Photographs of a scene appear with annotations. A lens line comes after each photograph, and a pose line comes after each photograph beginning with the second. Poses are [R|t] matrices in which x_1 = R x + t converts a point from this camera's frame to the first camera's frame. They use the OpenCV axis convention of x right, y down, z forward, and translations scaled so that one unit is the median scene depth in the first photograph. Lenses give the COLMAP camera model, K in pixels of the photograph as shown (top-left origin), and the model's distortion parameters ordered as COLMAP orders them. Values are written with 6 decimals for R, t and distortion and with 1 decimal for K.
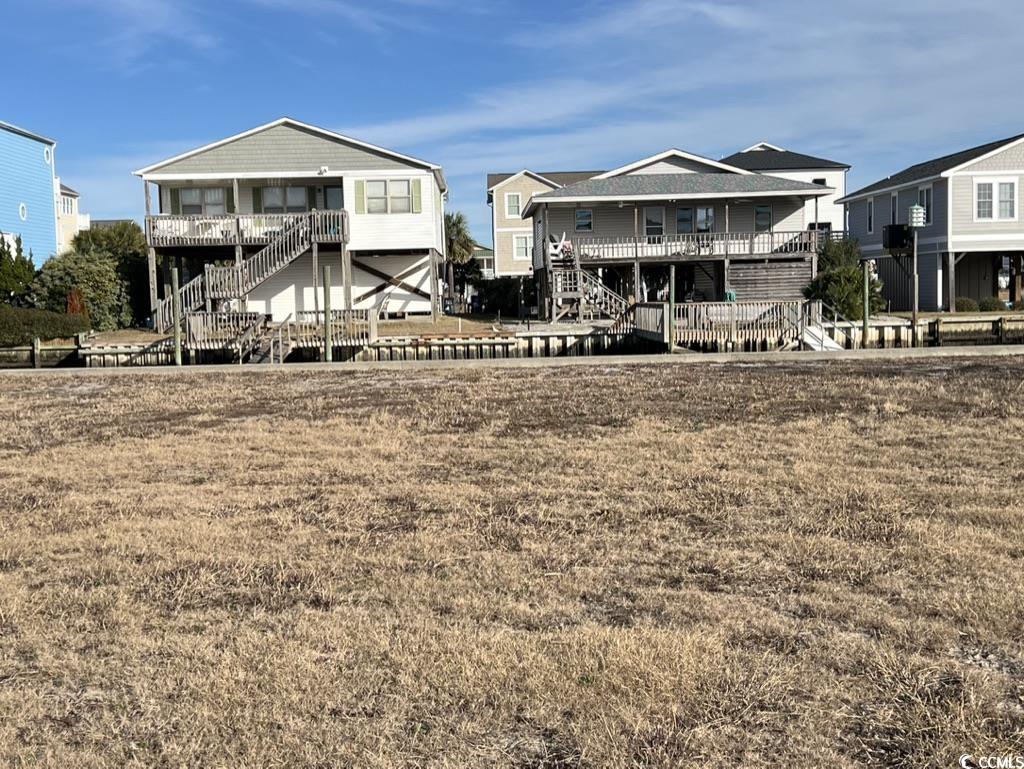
lens RADIAL K [[1411.4, 0, 483.5], [0, 1411.4, 385.7], [0, 0, 1]] dist [0.210427, -0.637946]
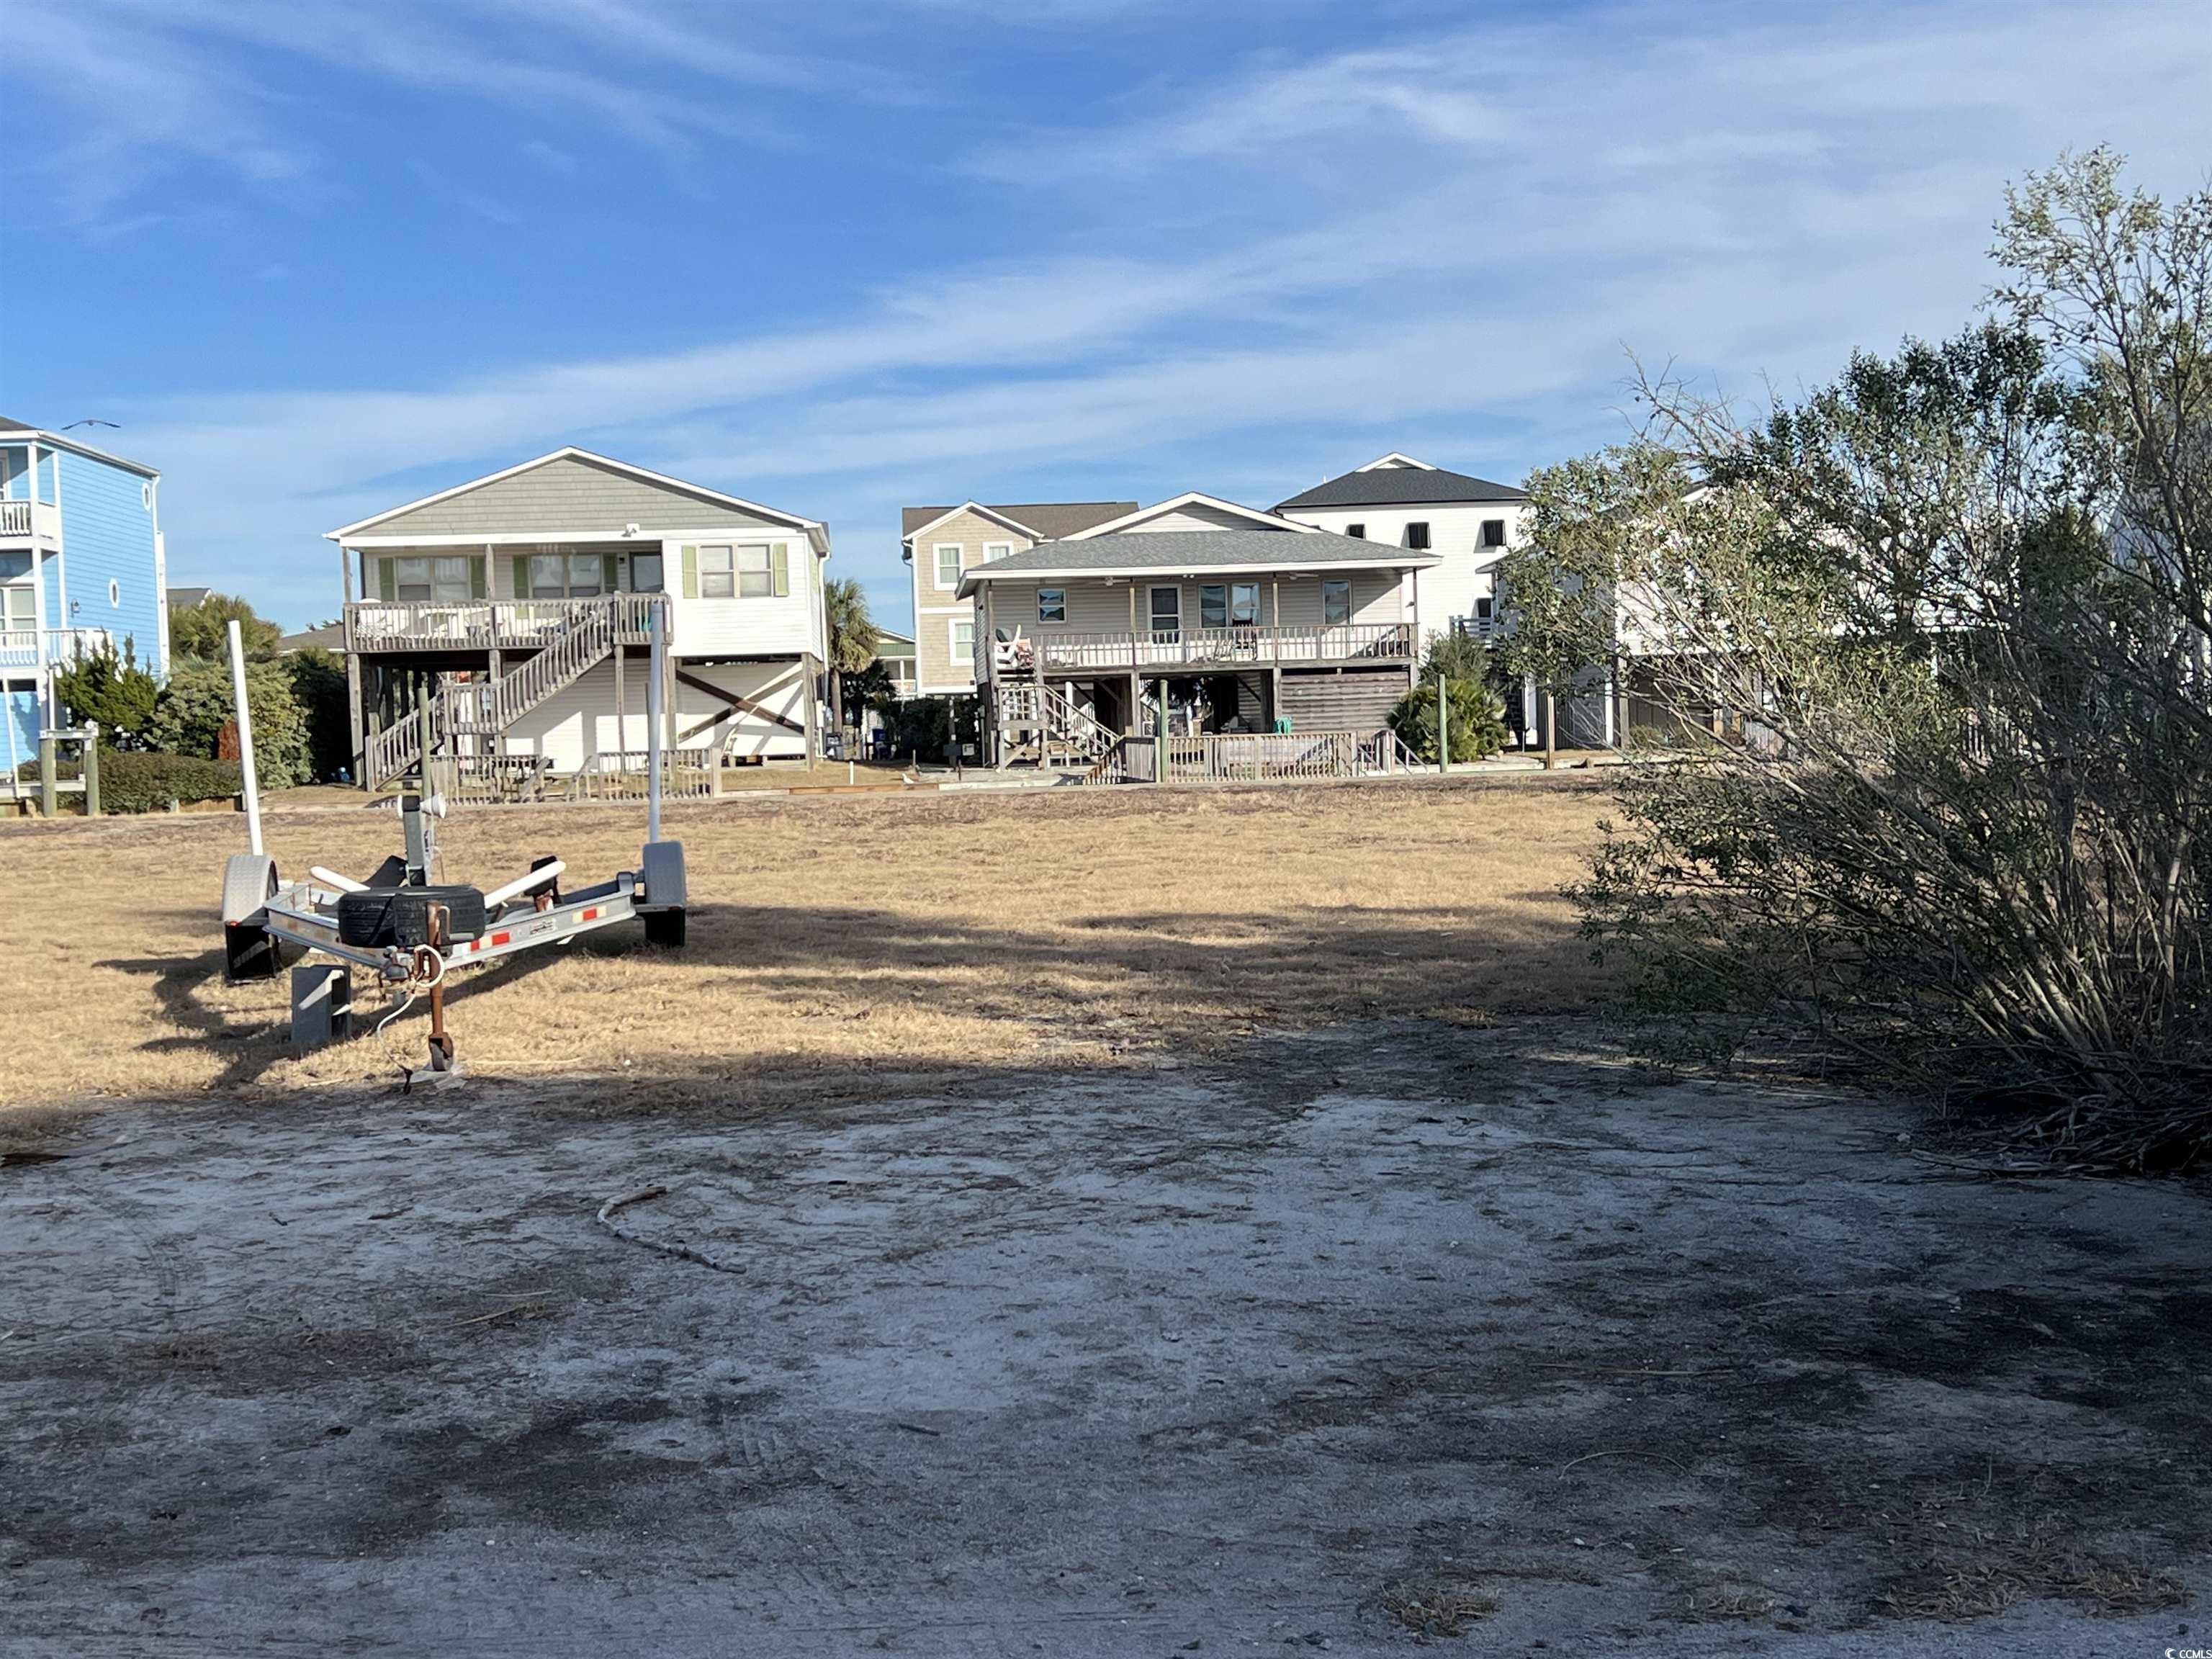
lens RADIAL K [[3150.8, 0, 1106.0], [0, 3150.8, 829.5], [0, 0, 1]] dist [0.221061, -0.876242]
pose [[0.998044, -0.008236, 0.061971, 0.008530], [0.010292, 0.999405, -0.032919, 0.027775], [-0.061663, 0.033493, 0.997535, -0.388260]]
